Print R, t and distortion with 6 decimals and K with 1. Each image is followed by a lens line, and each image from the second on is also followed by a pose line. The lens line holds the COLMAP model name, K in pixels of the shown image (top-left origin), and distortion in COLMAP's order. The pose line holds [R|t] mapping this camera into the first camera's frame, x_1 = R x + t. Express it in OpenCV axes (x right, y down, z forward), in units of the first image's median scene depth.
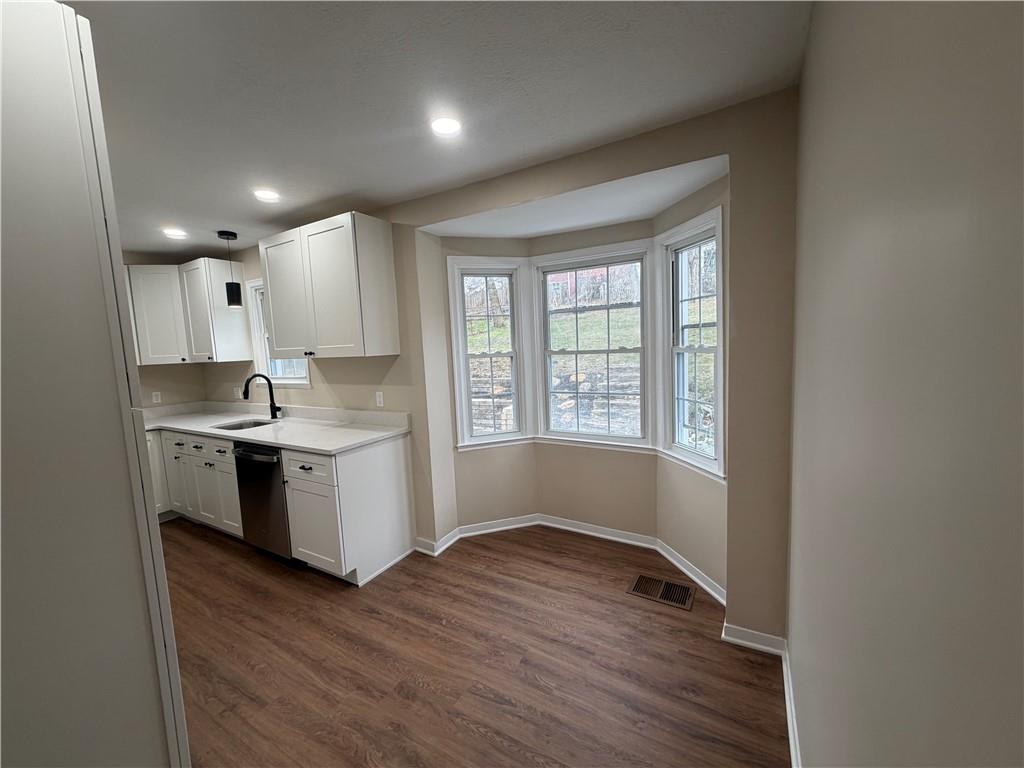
lens RADIAL K [[408.5, 0, 511.0], [0, 408.5, 382.4], [0, 0, 1]] dist [0.000974, -0.000633]
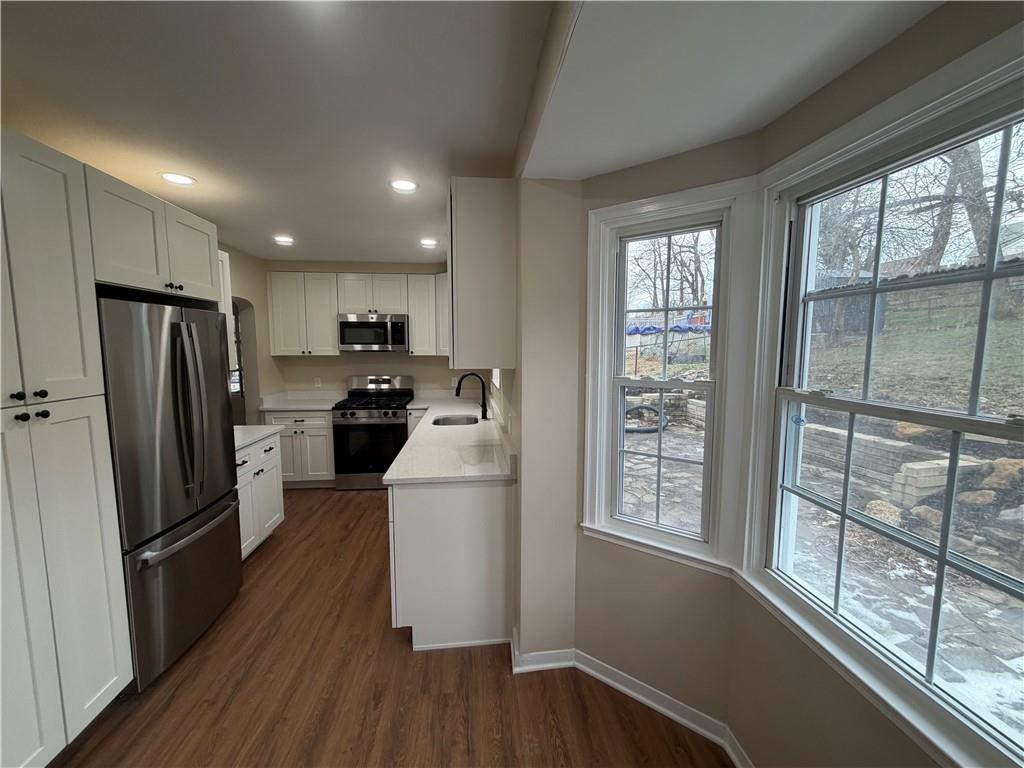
lens RADIAL K [[408.5, 0, 509.6], [0, 408.5, 384.9], [0, 0, 1]] dist [0.000974, -0.000633]
pose [[0.582226, 0.127361, -0.802989, 0.290674], [-0.102534, 0.991271, 0.082880, -0.099383], [0.806536, 0.034079, 0.590203, 0.579357]]
